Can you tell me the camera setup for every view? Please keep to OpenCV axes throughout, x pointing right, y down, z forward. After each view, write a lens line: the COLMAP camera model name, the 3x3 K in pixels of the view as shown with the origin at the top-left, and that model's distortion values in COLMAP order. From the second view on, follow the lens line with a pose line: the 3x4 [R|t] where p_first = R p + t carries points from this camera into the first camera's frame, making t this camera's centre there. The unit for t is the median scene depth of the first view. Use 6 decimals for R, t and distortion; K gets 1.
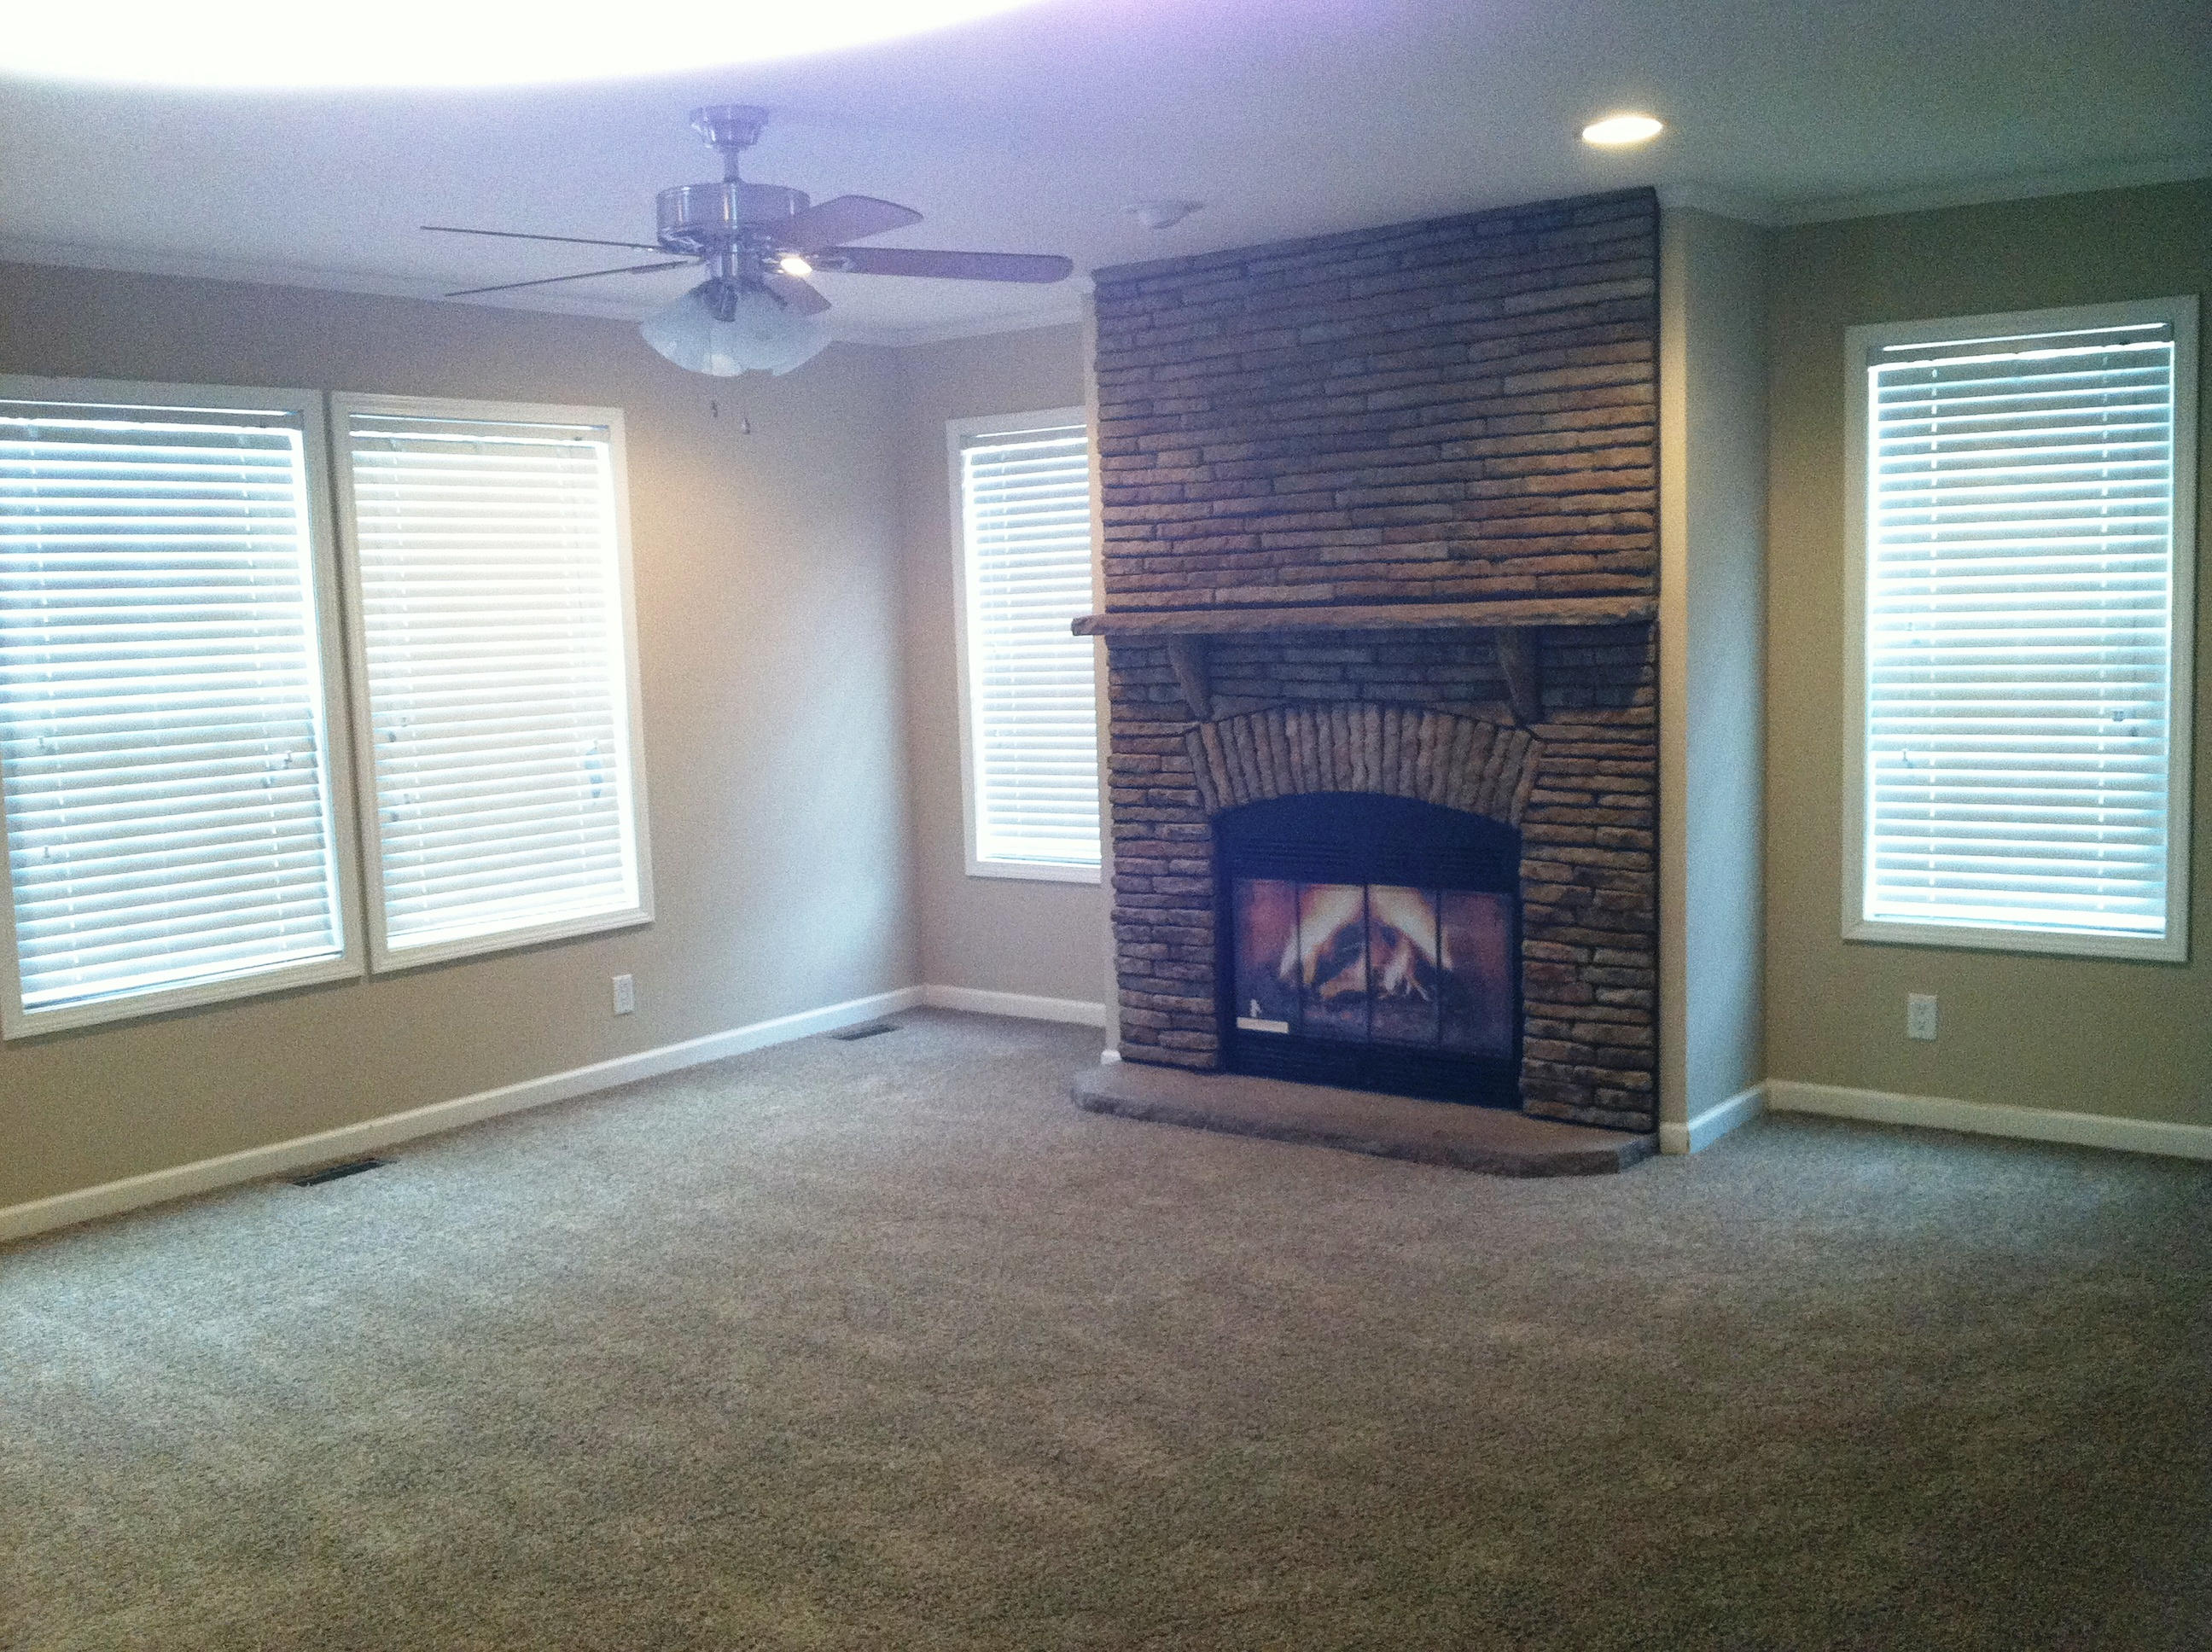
lens RADIAL K [[2228.9, 0, 1106.0], [0, 2228.9, 826.0], [0, 0, 1]] dist [0.132395, -0.402365]
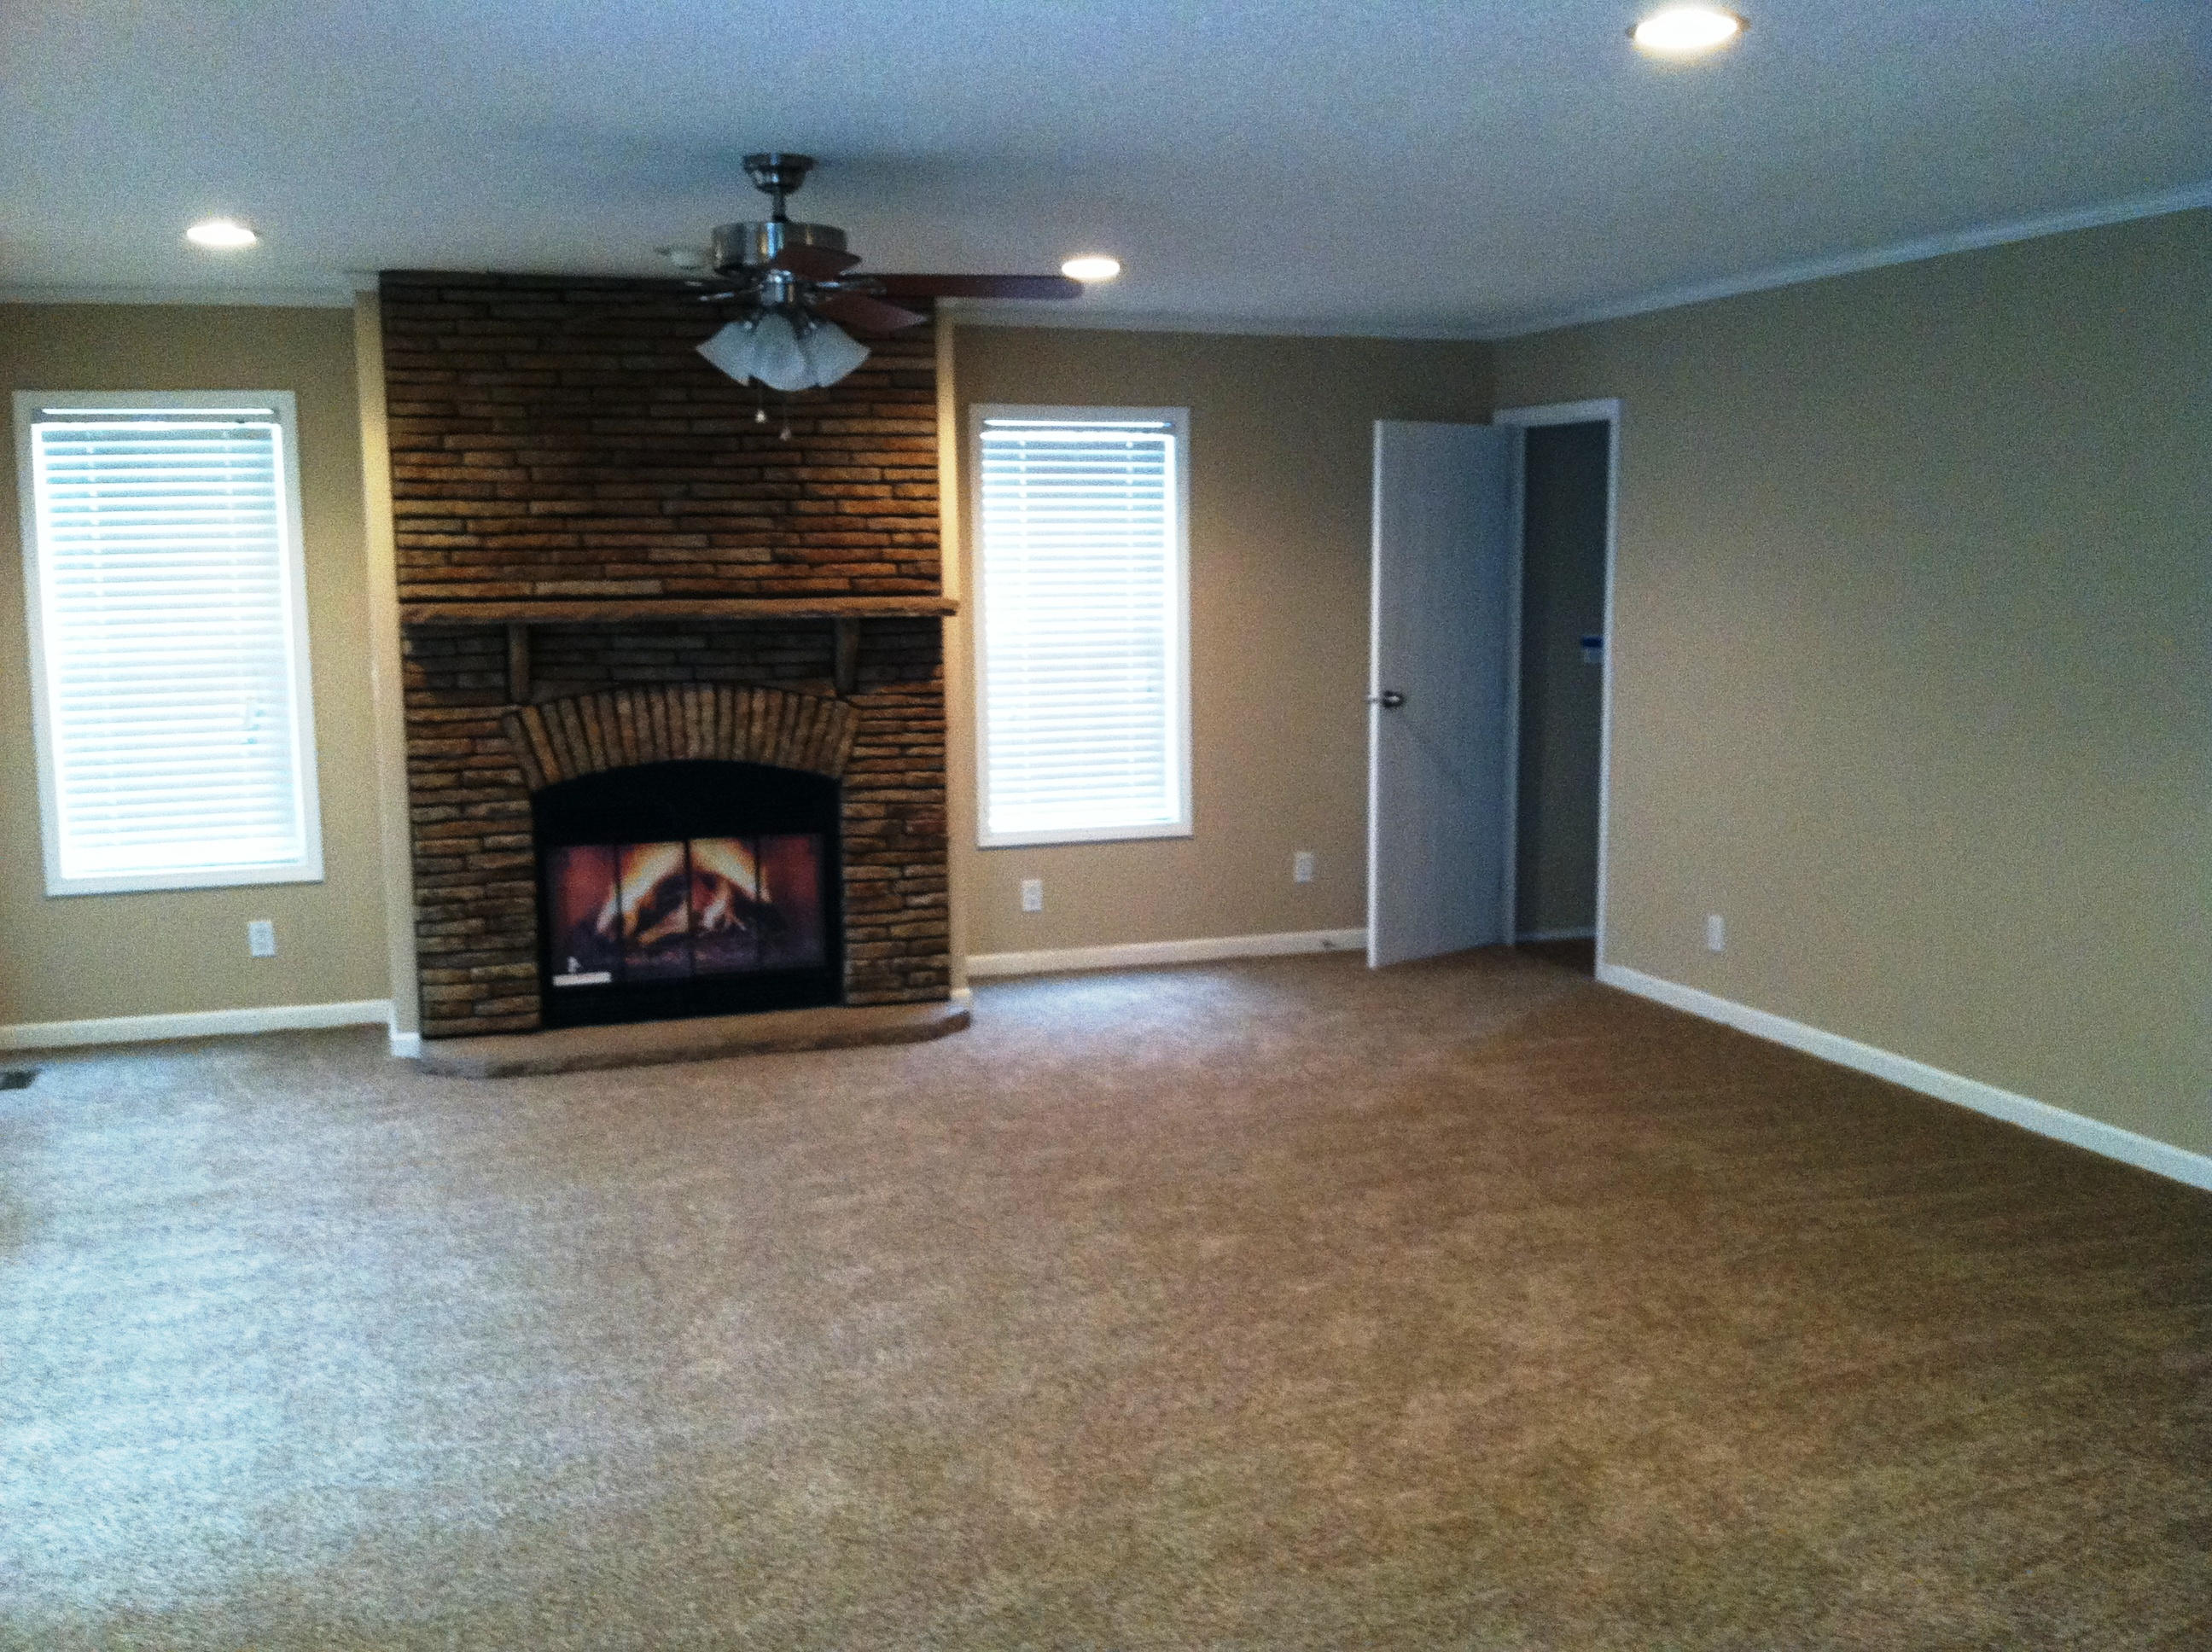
lens RADIAL K [[2228.9, 0, 1106.0], [0, 2228.9, 826.0], [0, 0, 1]] dist [0.132395, -0.402365]
pose [[0.525519, -0.070118, 0.847888, -0.766313], [0.080946, 0.996198, 0.032212, -0.000842], [-0.846923, 0.051706, 0.529196, 0.200044]]
